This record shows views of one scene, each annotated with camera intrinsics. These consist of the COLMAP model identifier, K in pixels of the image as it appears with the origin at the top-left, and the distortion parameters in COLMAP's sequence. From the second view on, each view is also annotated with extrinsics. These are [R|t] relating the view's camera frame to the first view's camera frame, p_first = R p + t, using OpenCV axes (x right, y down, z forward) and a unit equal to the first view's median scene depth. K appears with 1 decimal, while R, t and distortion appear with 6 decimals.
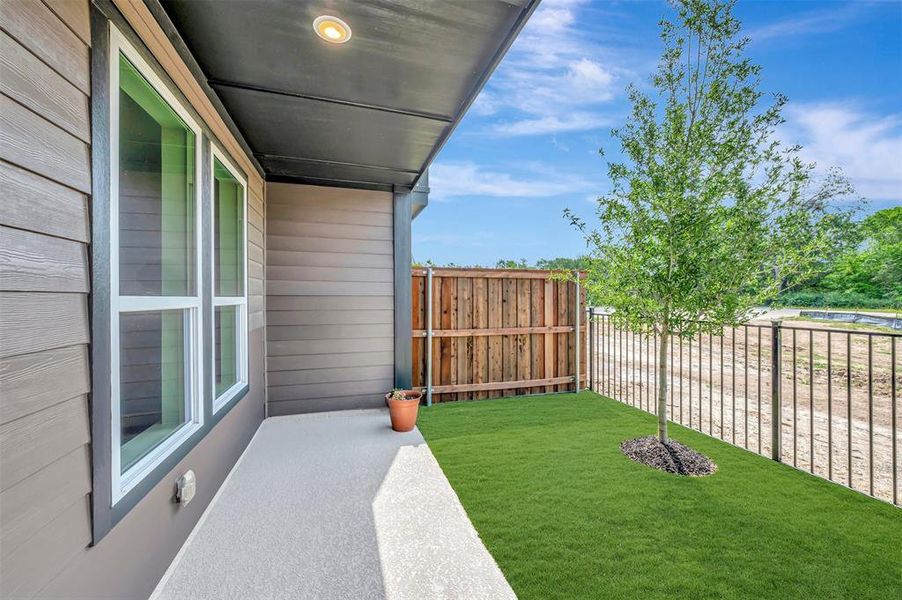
lens RADIAL K [[355.9, 0, 452.6], [0, 355.9, 297.3], [0, 0, 1]] dist [0.000273, -0.000763]
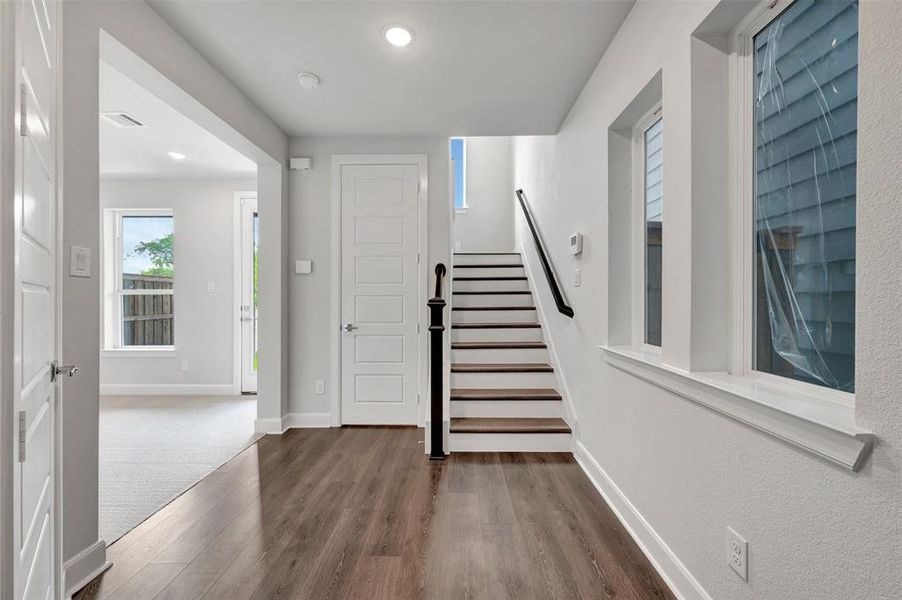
lens RADIAL K [[355.9, 0, 456.4], [0, 355.9, 294.0], [0, 0, 1]] dist [0.000273, -0.000763]
pose [[0.318576, 0.007284, 0.947869, -0.876613], [0.006505, 0.999930, -0.009871, 0.020663], [-0.947875, 0.009310, 0.318506, -0.695741]]
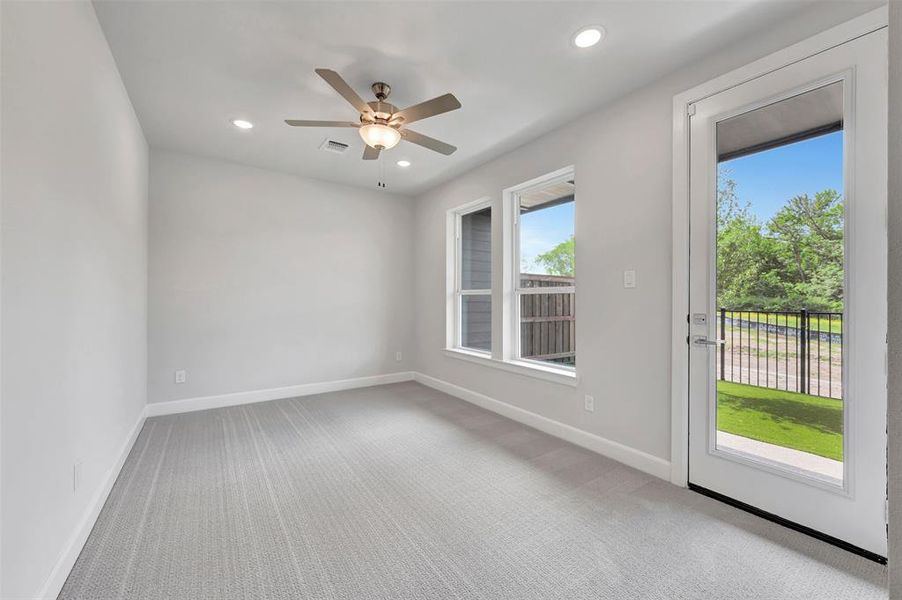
lens RADIAL K [[355.9, 0, 454.3], [0, 355.9, 296.7], [0, 0, 1]] dist [0.000273, -0.000763]
pose [[0.958754, 0.006643, 0.284158, -0.622295], [-0.003934, 0.999941, -0.010103, 0.022405], [-0.284208, 0.008568, 0.958724, -0.260112]]
